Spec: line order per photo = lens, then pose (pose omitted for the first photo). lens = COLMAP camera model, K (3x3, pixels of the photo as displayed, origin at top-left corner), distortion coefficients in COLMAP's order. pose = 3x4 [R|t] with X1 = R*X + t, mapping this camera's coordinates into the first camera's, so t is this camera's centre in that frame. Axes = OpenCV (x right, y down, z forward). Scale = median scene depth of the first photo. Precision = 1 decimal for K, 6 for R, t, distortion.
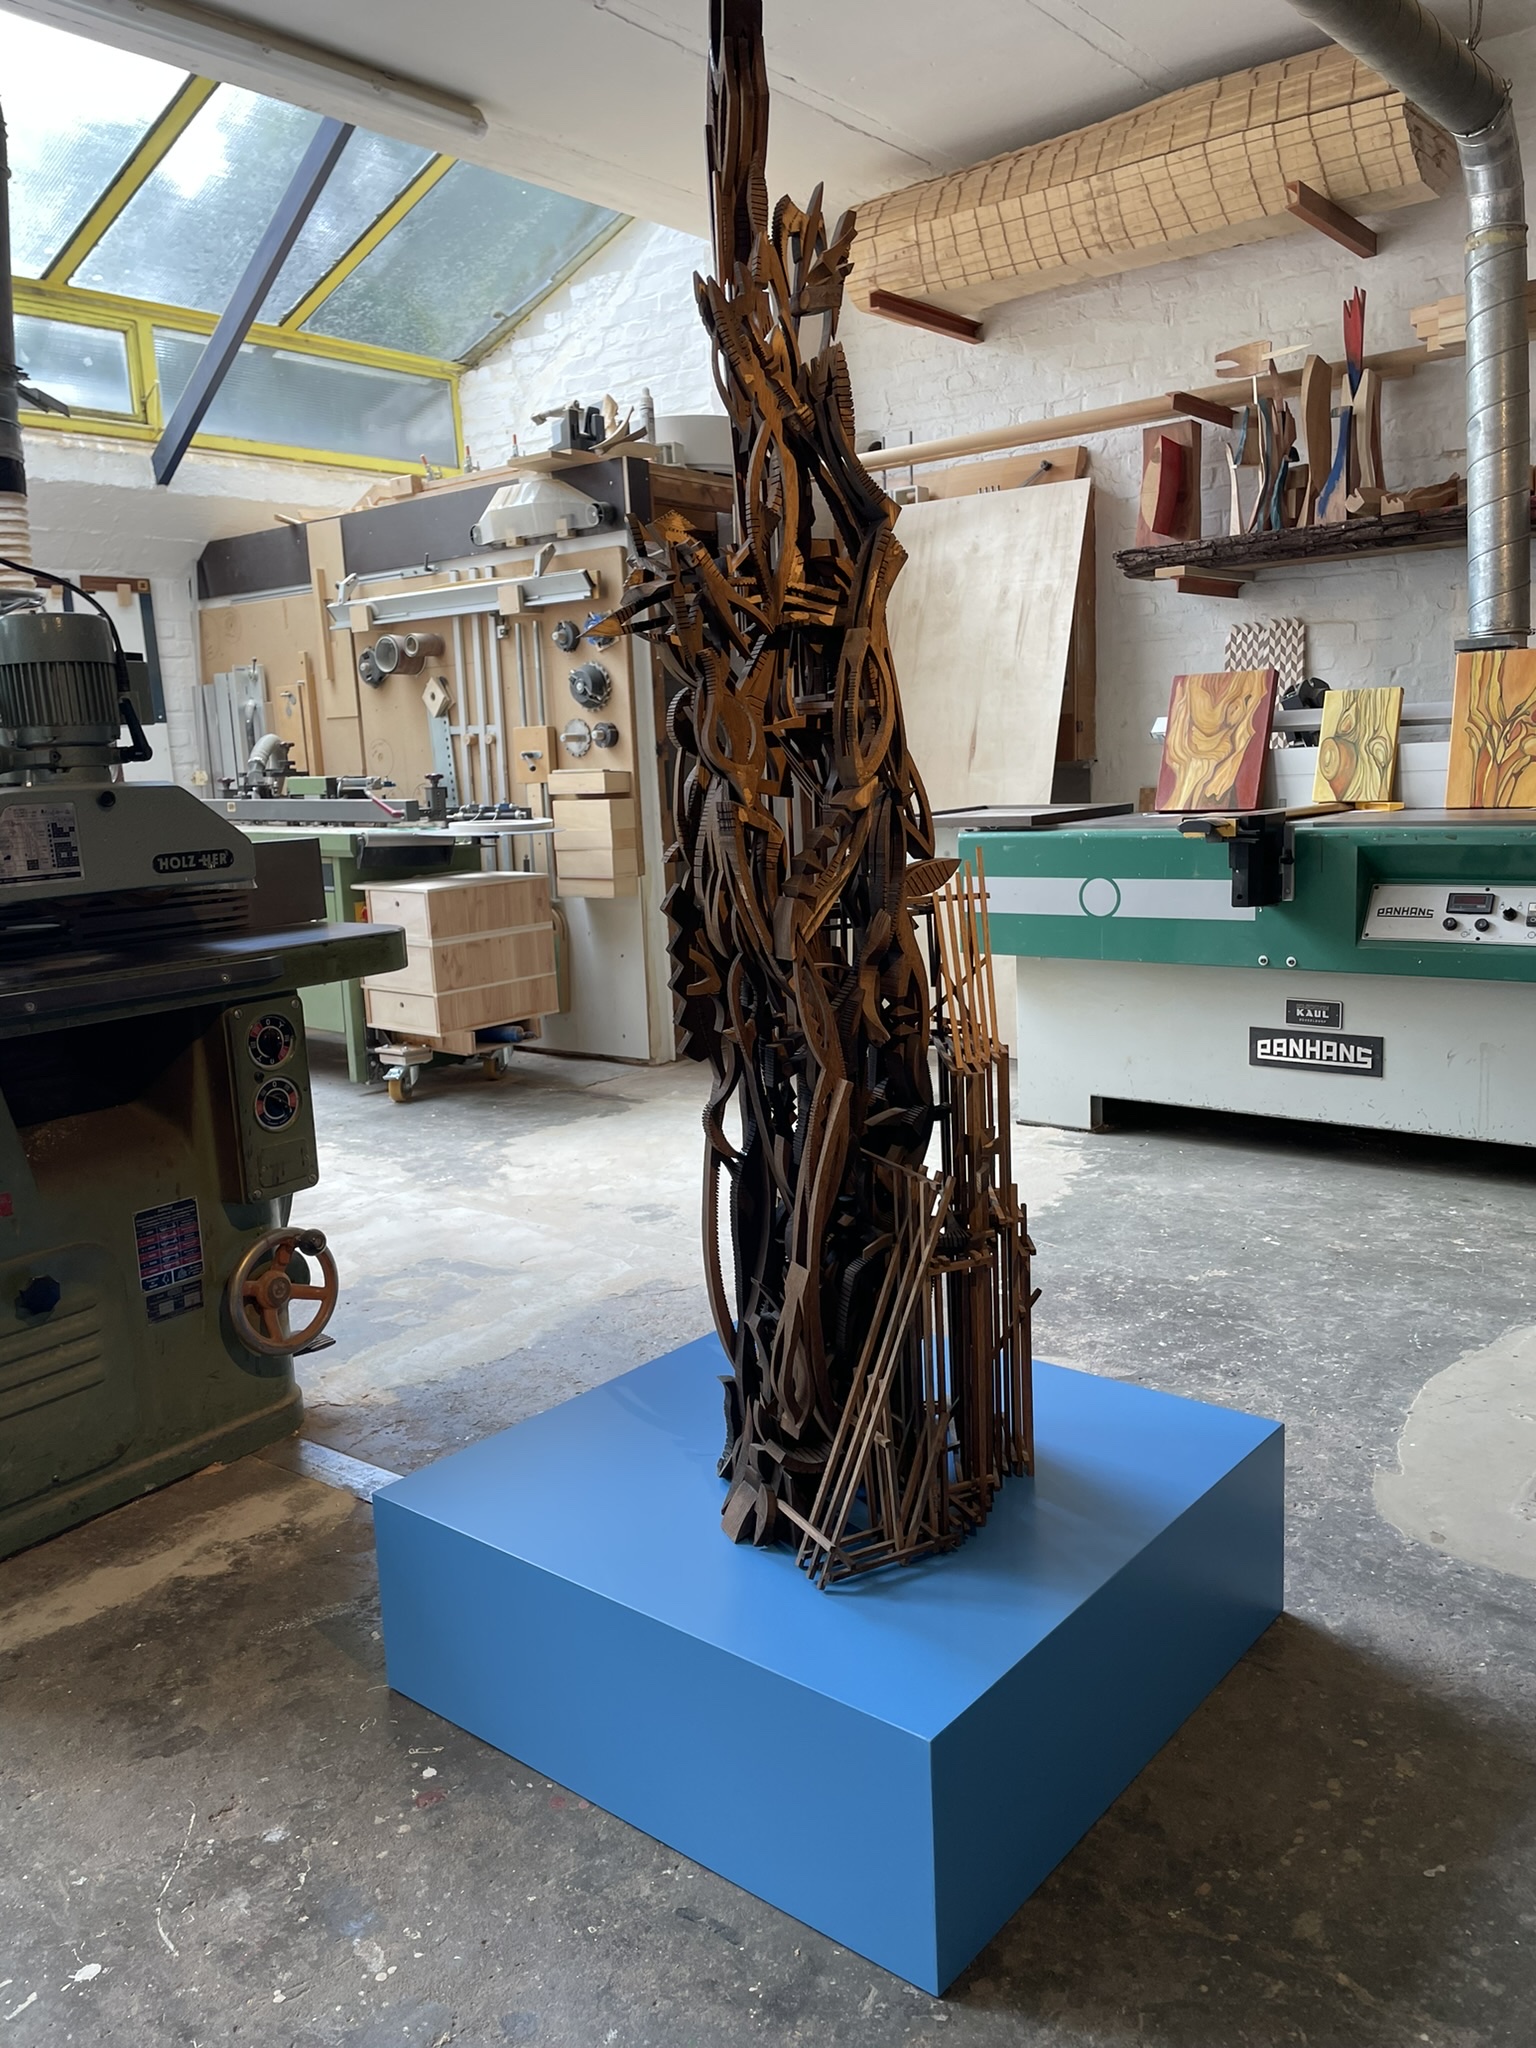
lens RADIAL K [[1525.1, 0, 737.5], [0, 1525.1, 1025.3], [0, 0, 1]] dist [0.109411, -0.162076]
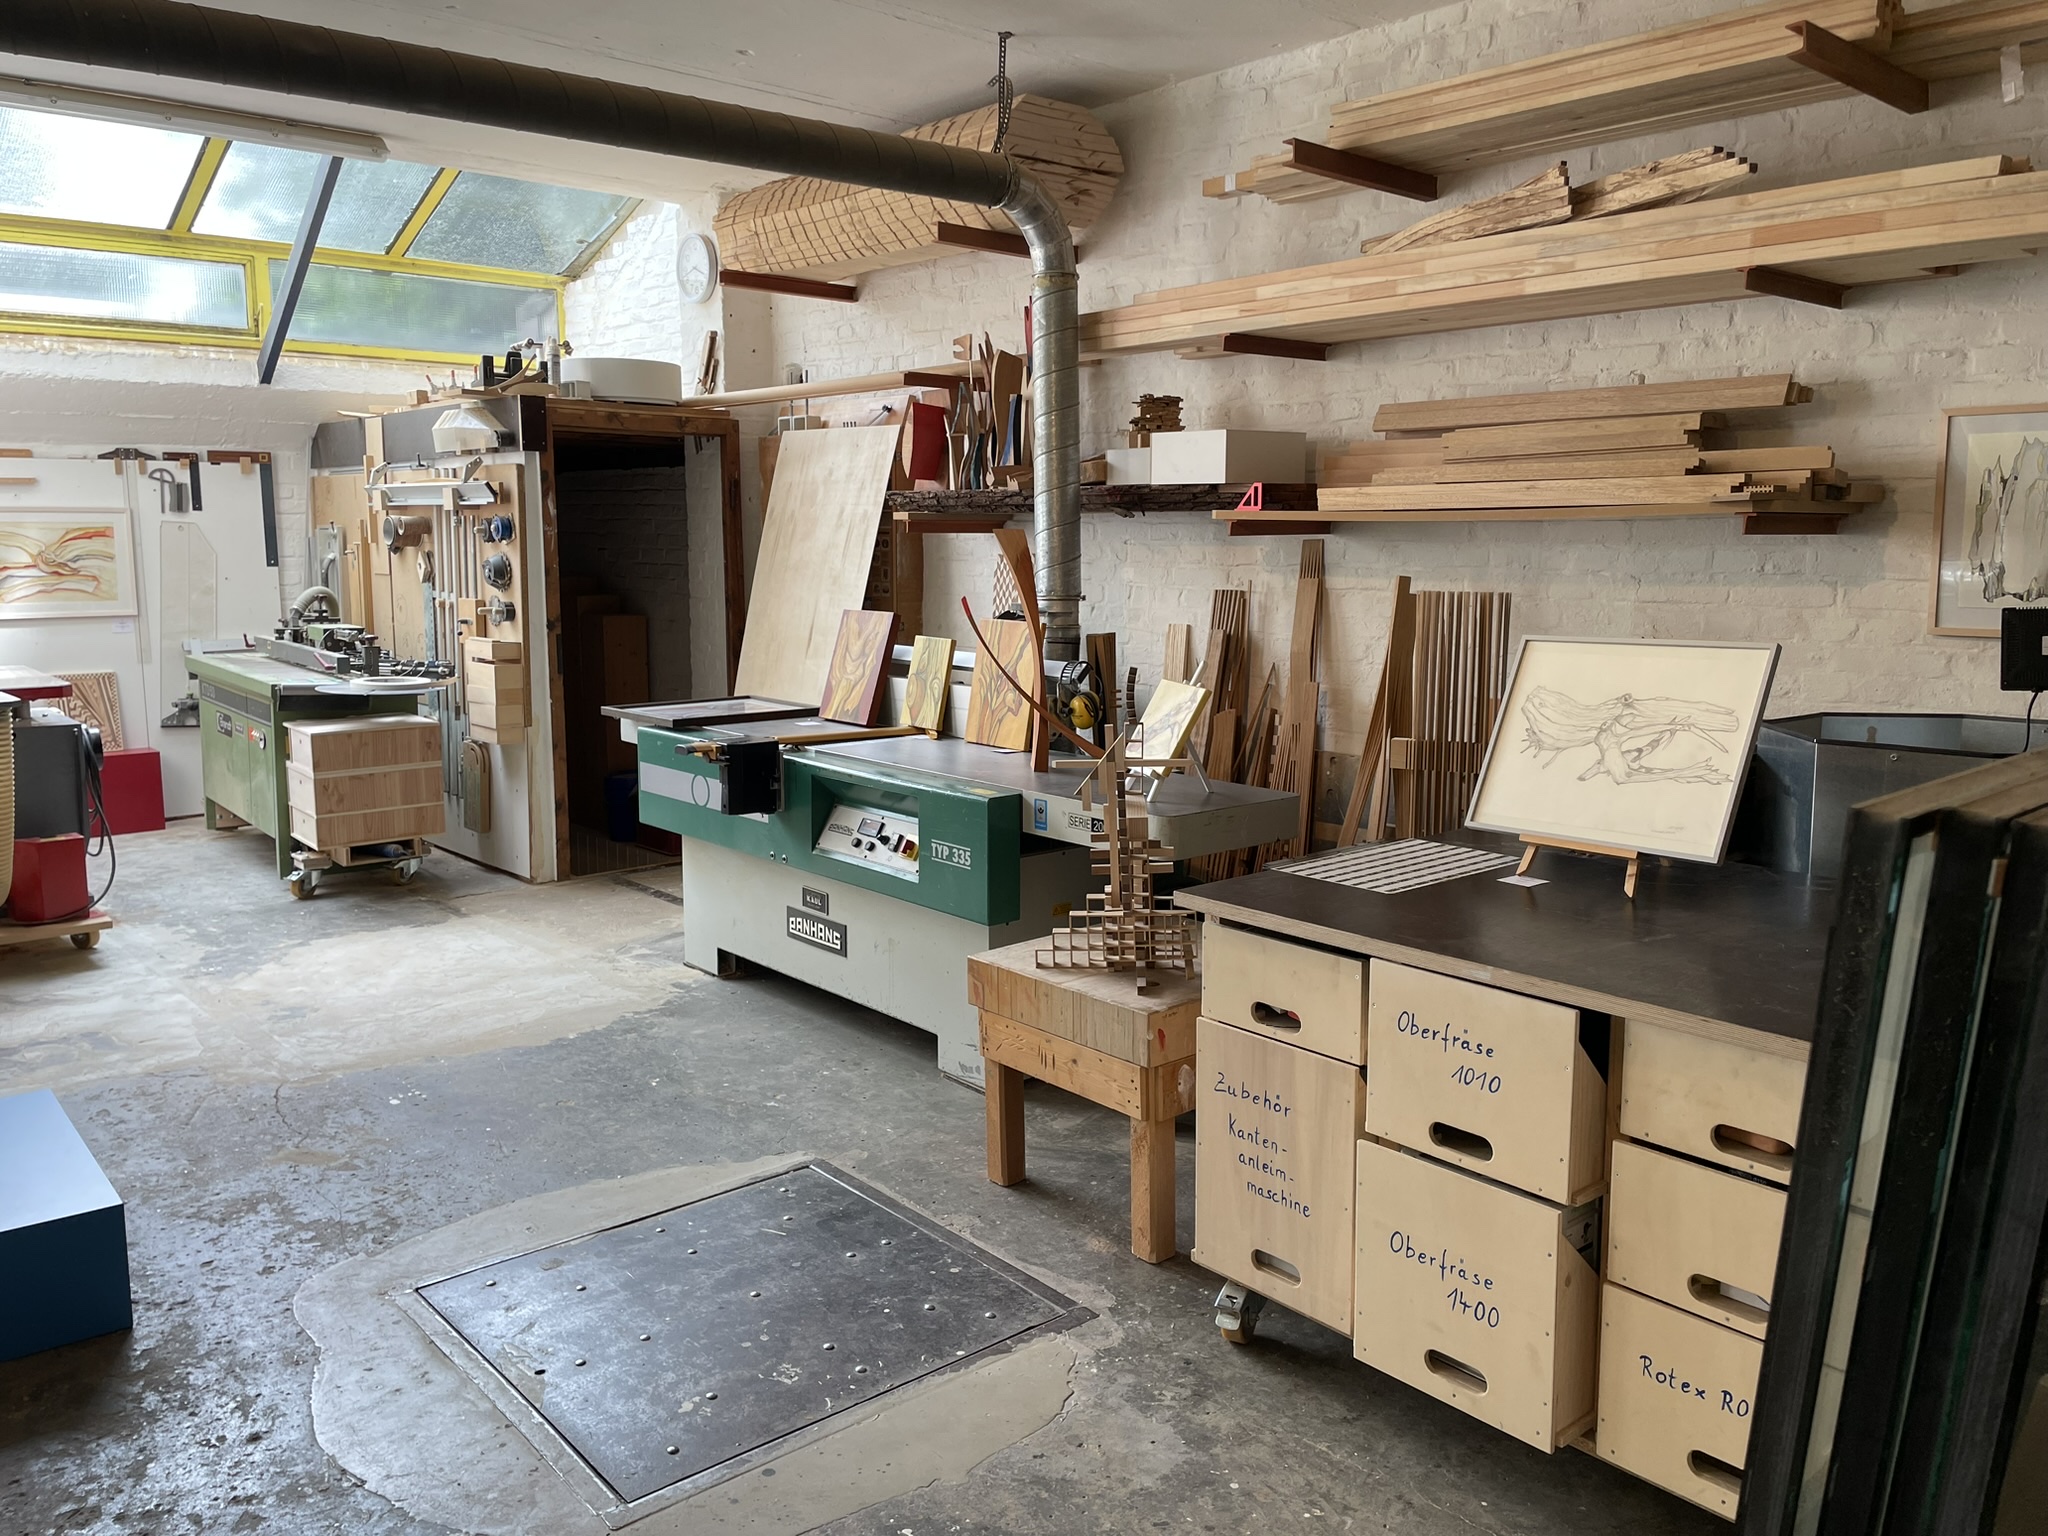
lens RADIAL K [[1525.1, 0, 1018.7], [0, 1525.1, 736.1], [0, 0, 1]] dist [0.109411, -0.162076]
pose [[0.983540, 0.070344, -0.166435, 0.546494], [-0.076810, 0.996508, -0.032730, -0.083851], [0.163551, 0.044975, 0.985509, -0.147863]]
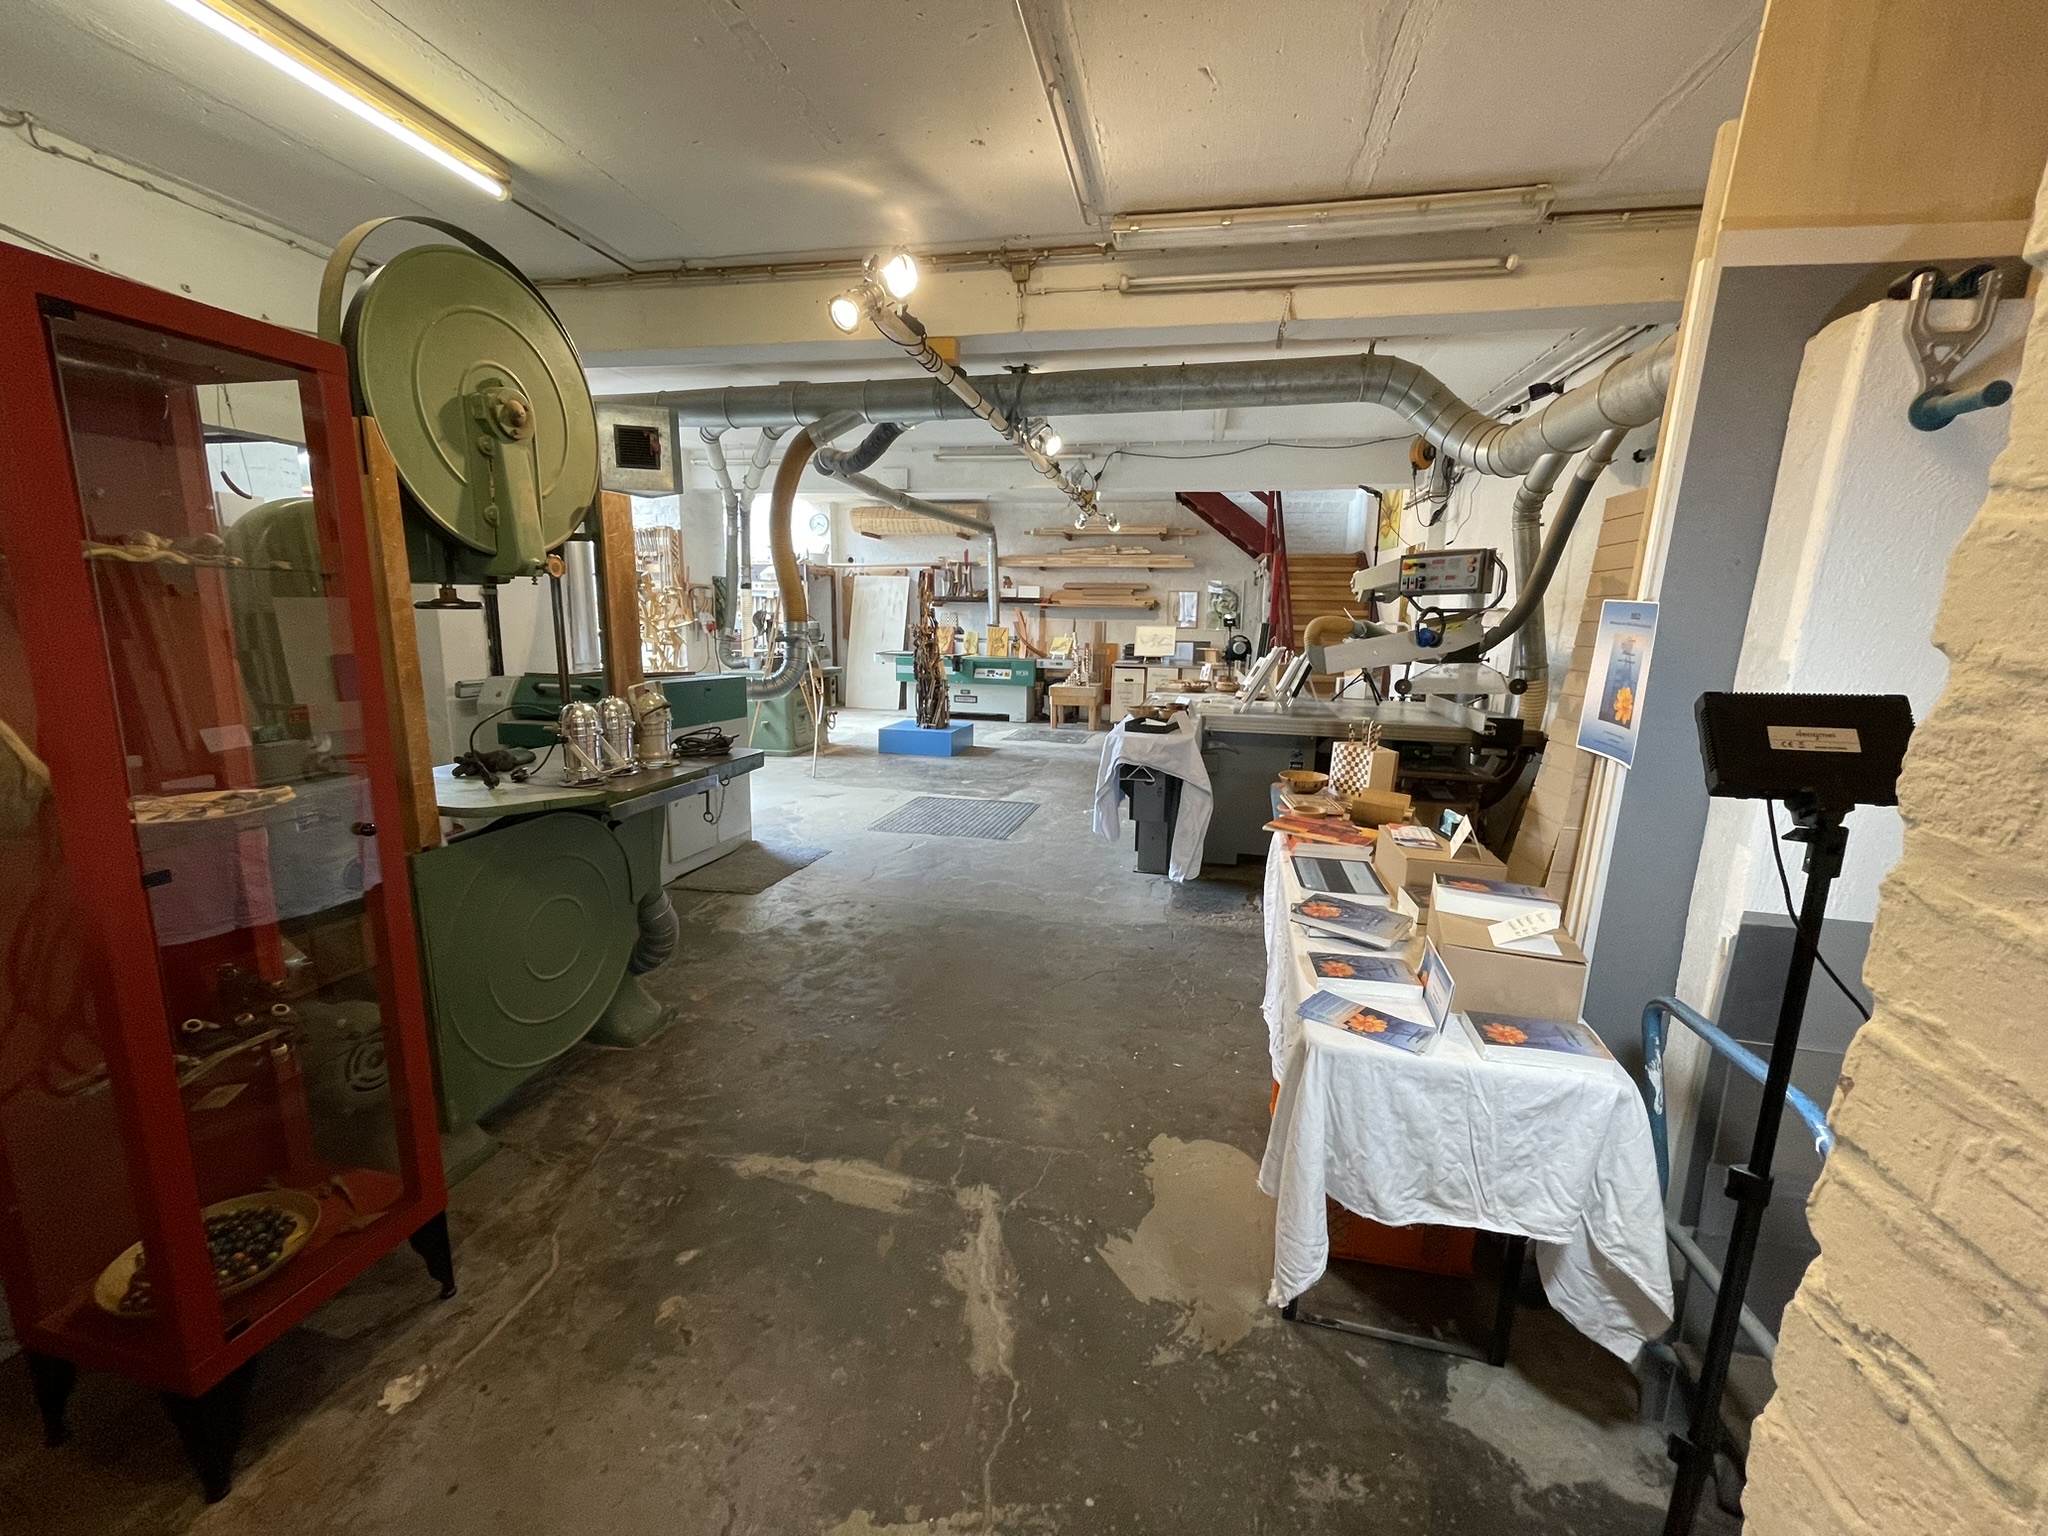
lens RADIAL K [[836.1, 0, 1024.0], [0, 836.1, 768.0], [0, 0, 1]] dist [-0.000126, 0.000073]
pose [[0.886175, -0.018414, 0.462984, -0.601959], [0.021695, 0.999763, -0.001762, 0.200039], [-0.462842, 0.011605, 0.886365, -1.261480]]
